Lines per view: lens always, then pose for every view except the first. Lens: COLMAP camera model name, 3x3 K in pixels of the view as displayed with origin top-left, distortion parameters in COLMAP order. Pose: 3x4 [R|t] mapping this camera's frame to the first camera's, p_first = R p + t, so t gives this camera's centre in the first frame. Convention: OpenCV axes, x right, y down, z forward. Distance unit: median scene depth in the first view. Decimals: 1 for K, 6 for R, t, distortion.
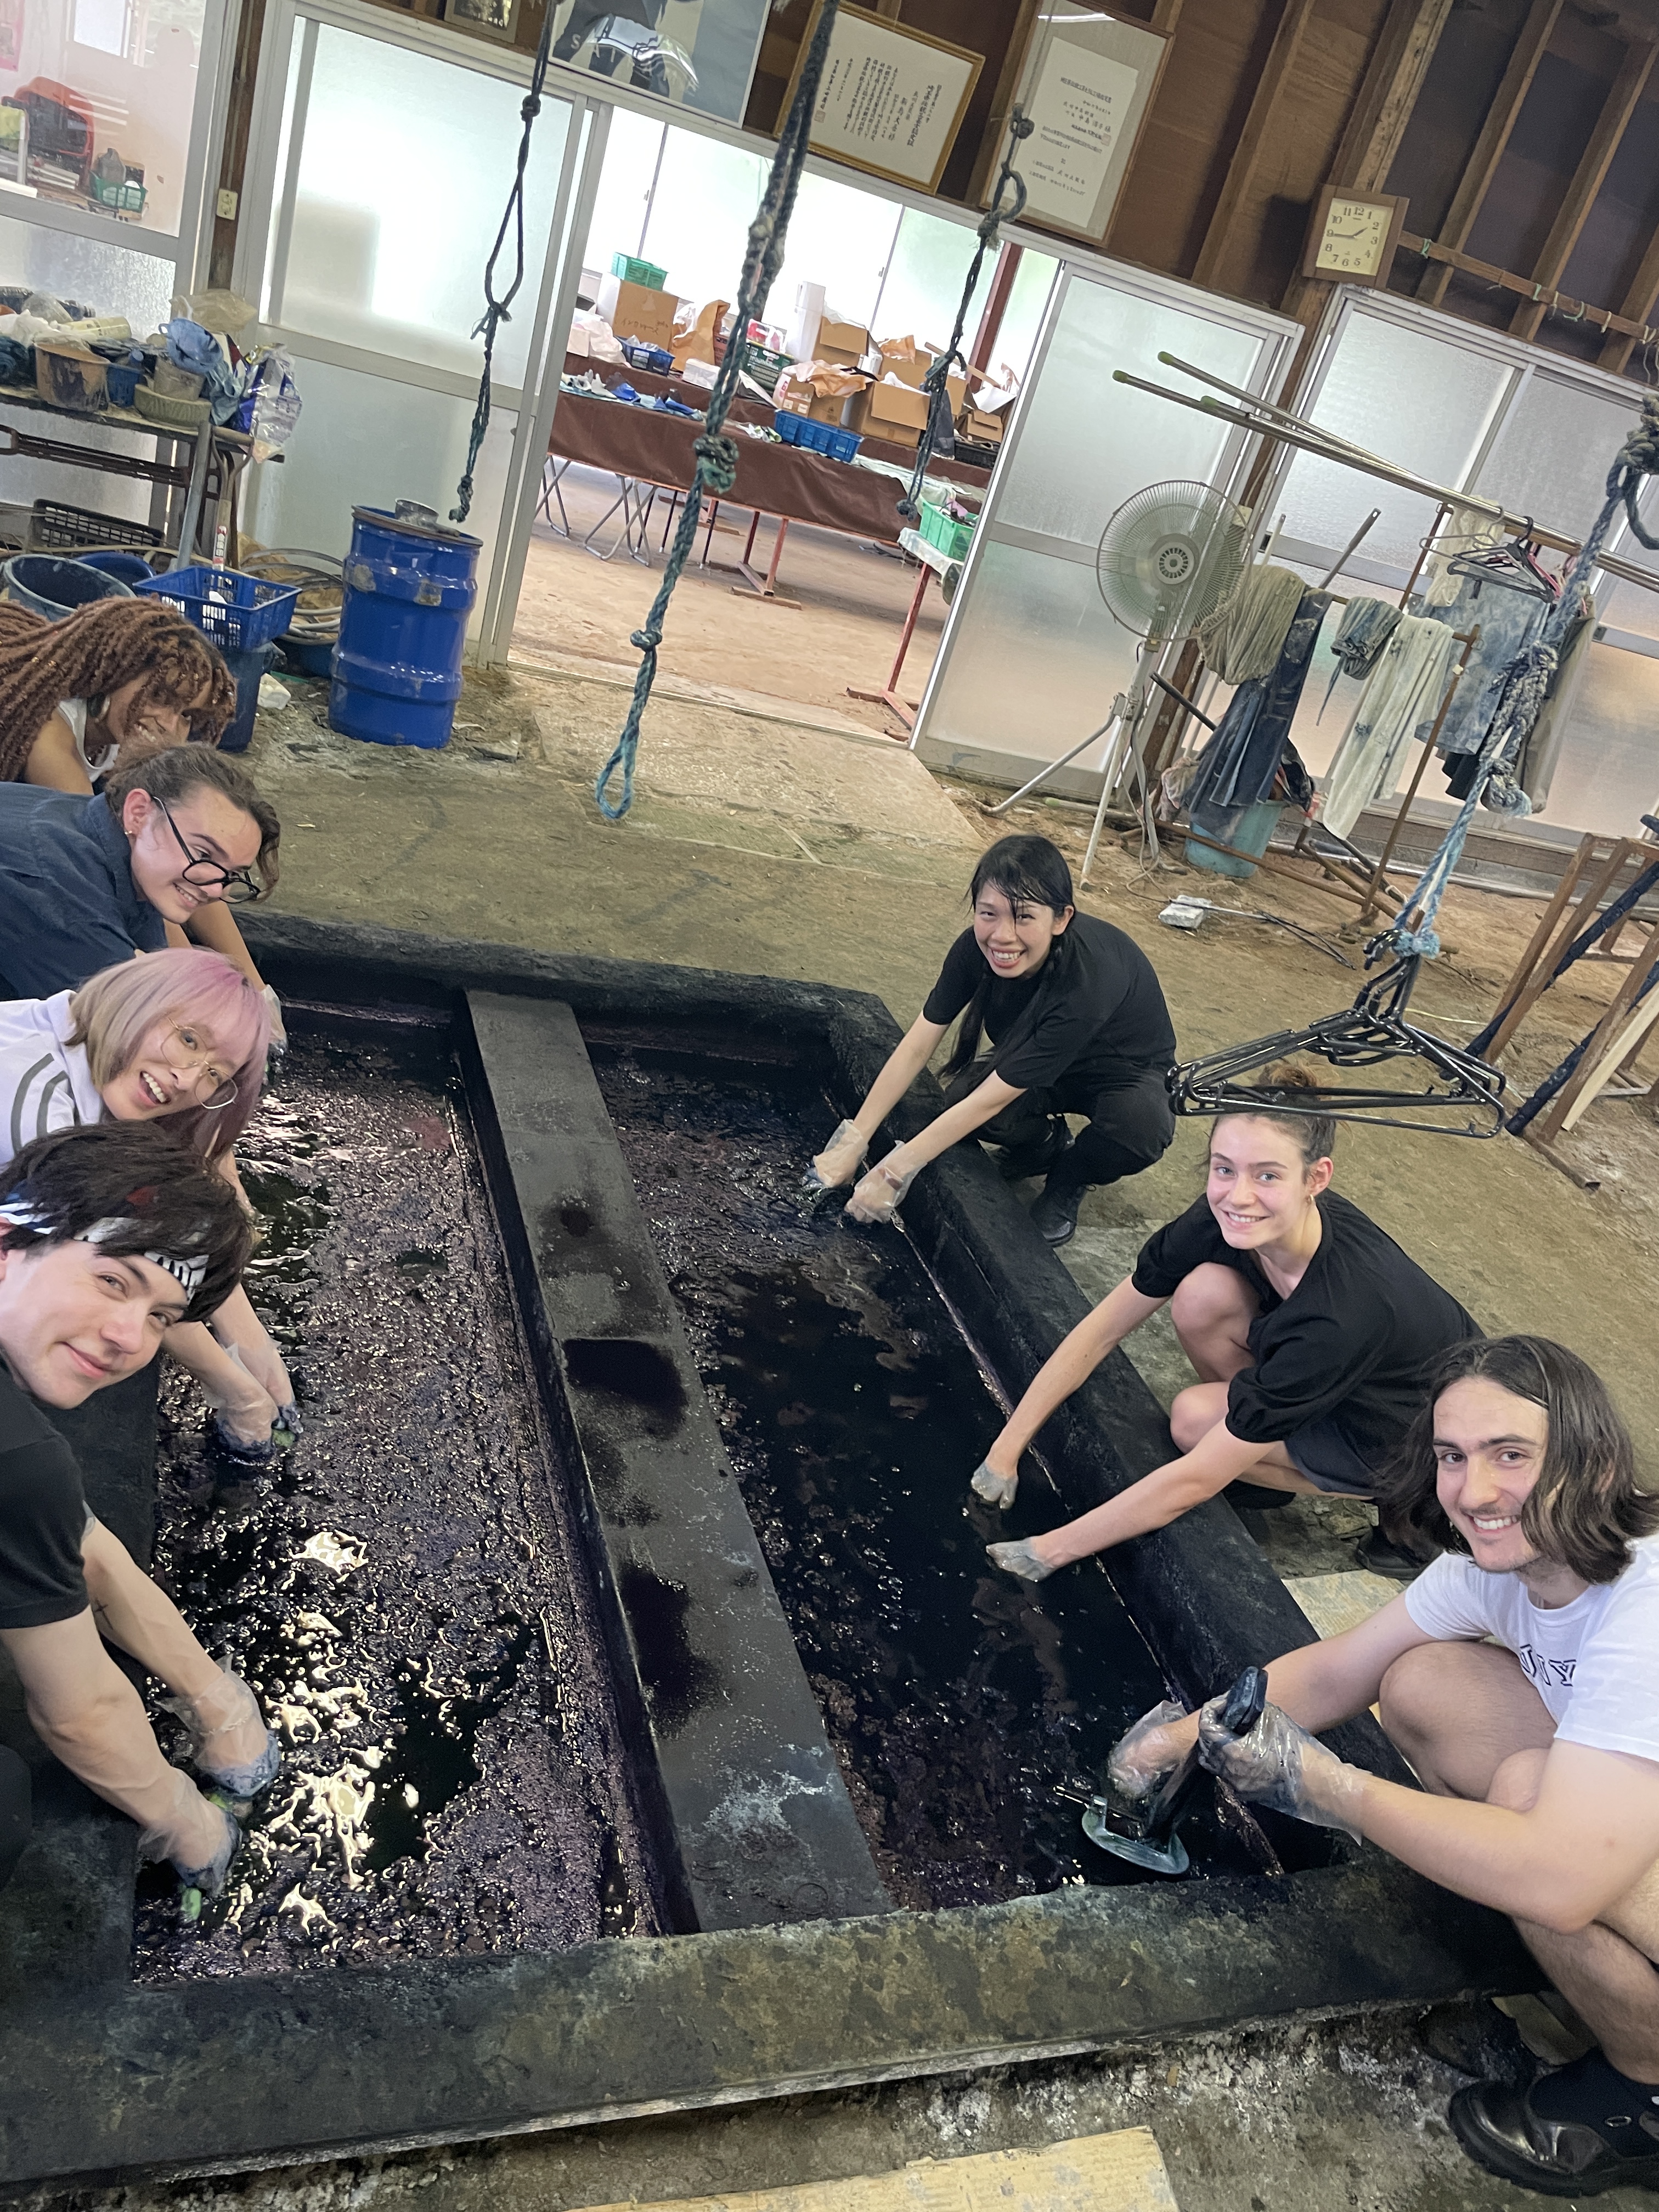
lens RADIAL K [[1672.7, 0, 829.5], [0, 1672.7, 1106.0], [0, 0, 1]] dist [0.078476, -0.104920]
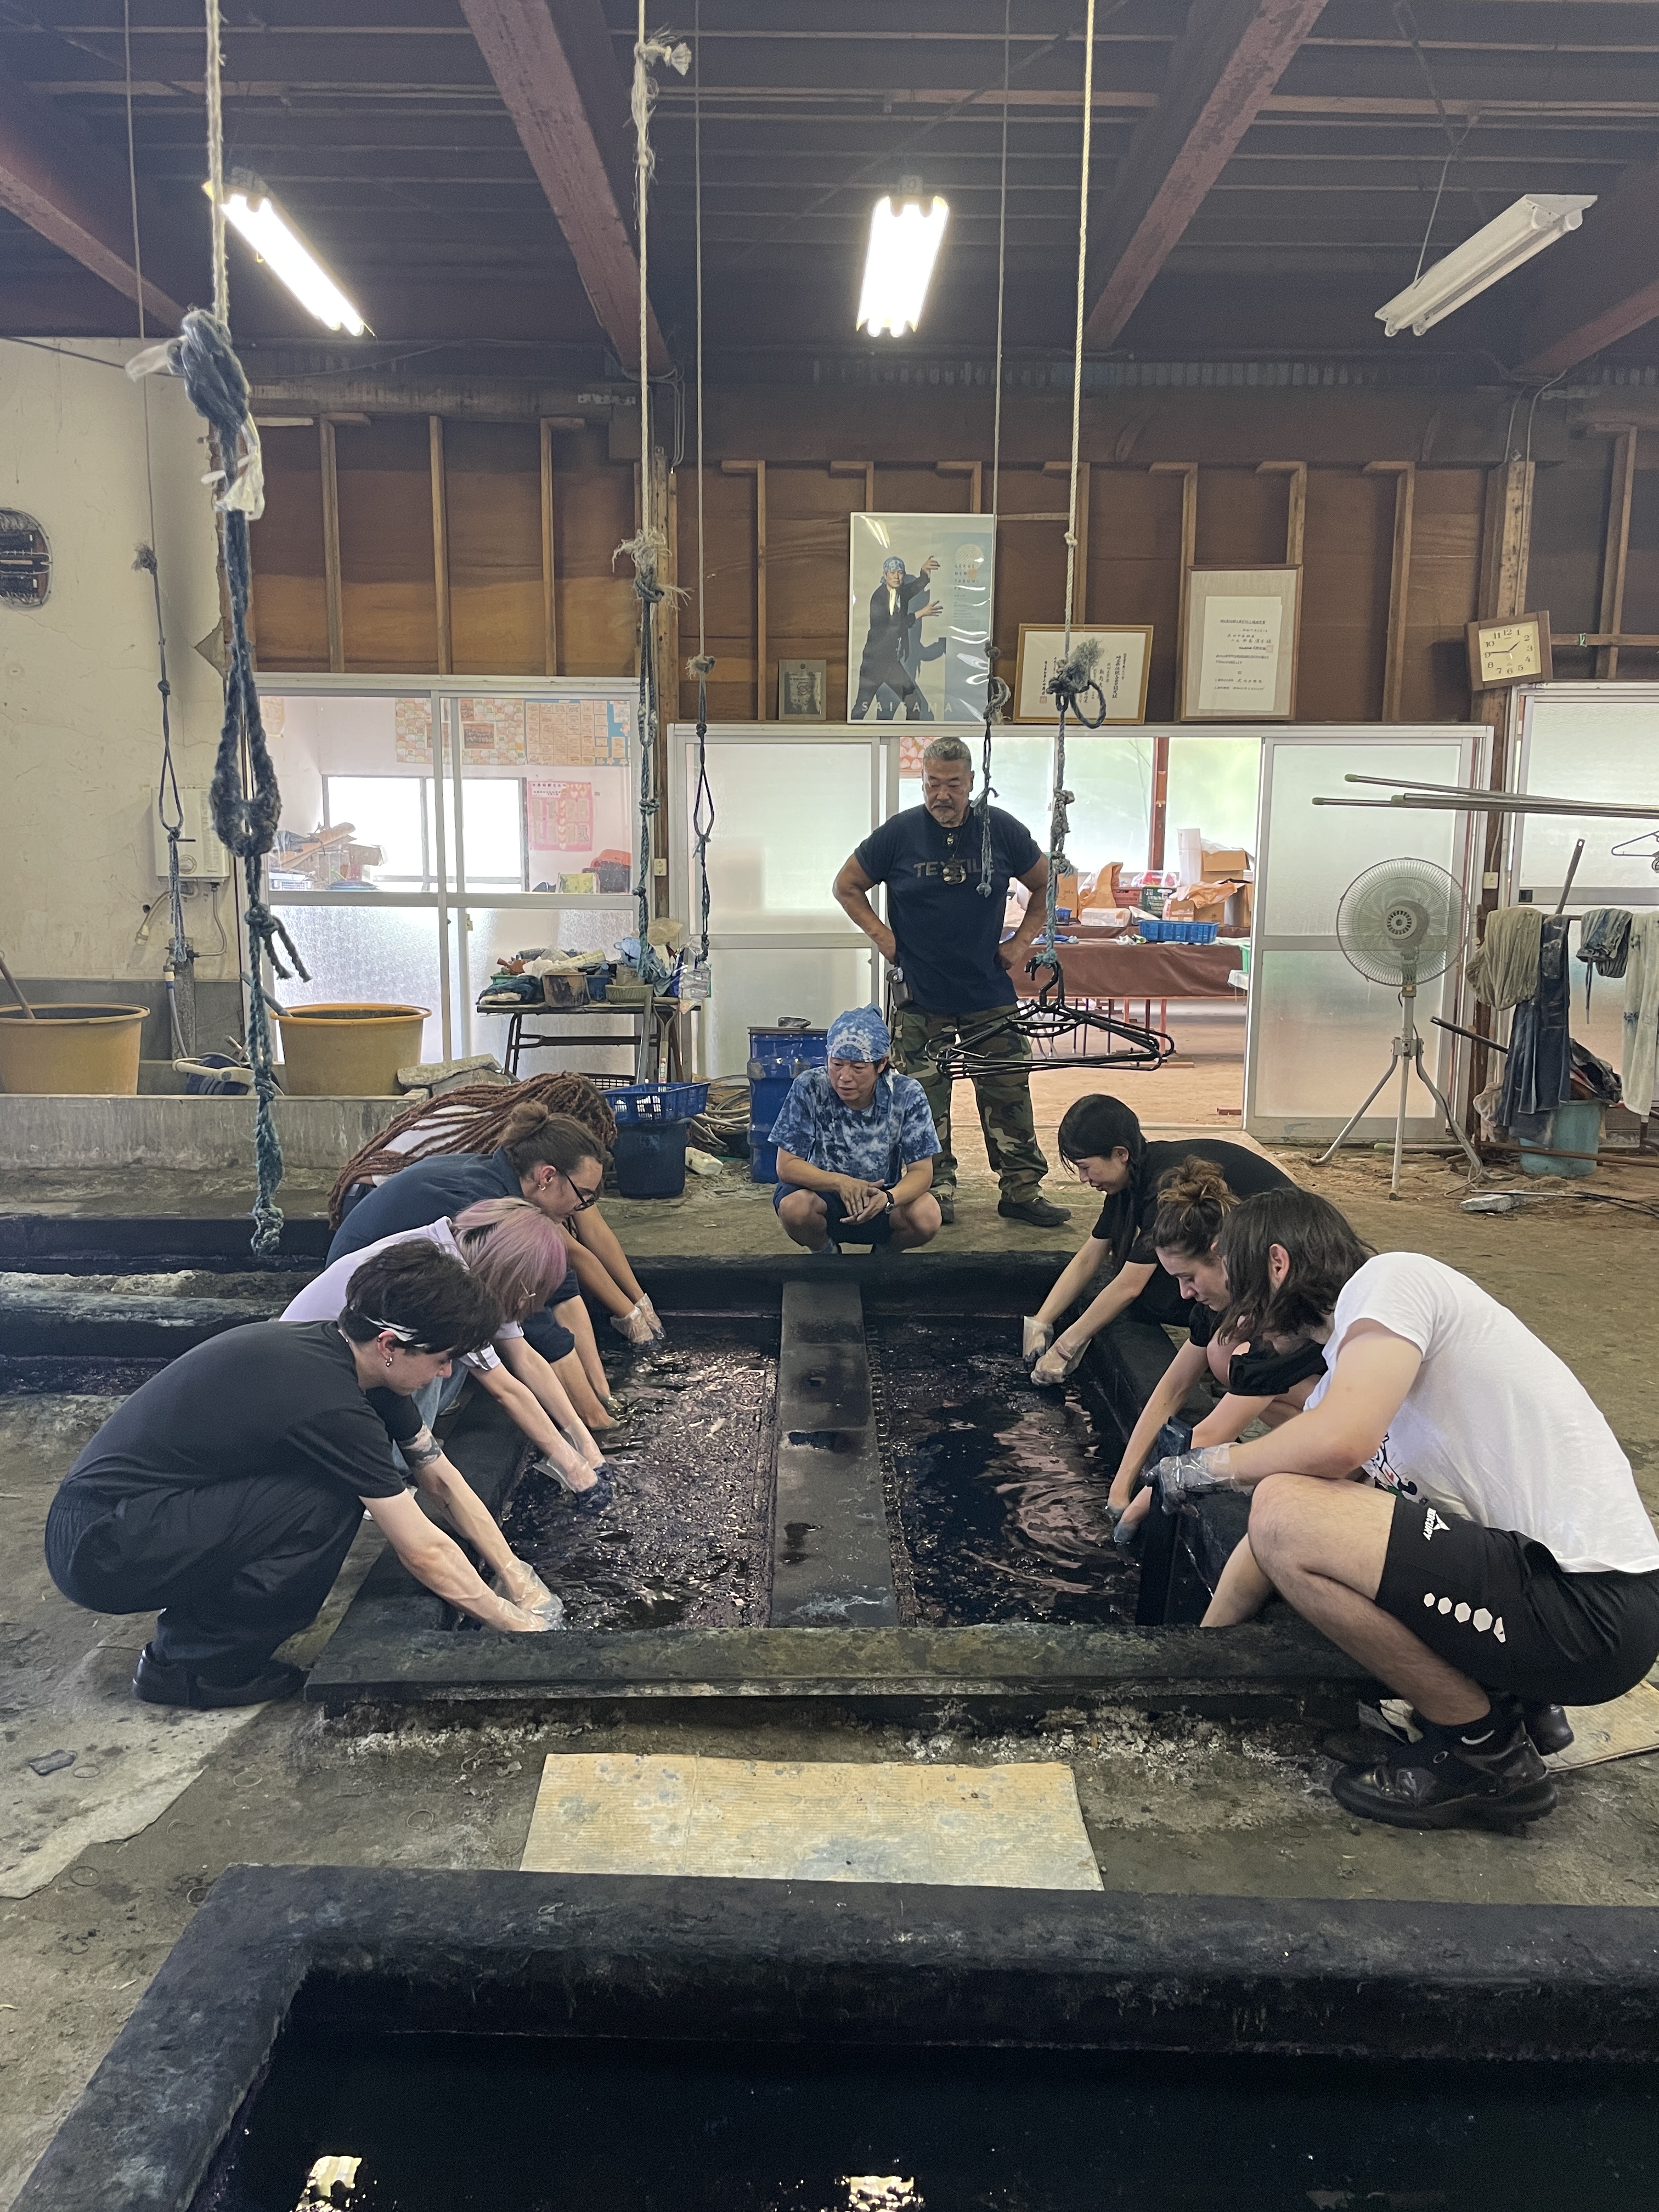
lens RADIAL K [[1672.7, 0, 829.5], [0, 1672.7, 1106.0], [0, 0, 1]] dist [0.078476, -0.104920]
pose [[0.920126, -0.222283, -0.322427, 0.186116], [0.100481, 0.929747, -0.354223, 0.179458], [0.378513, 0.293532, 0.877819, -0.161717]]
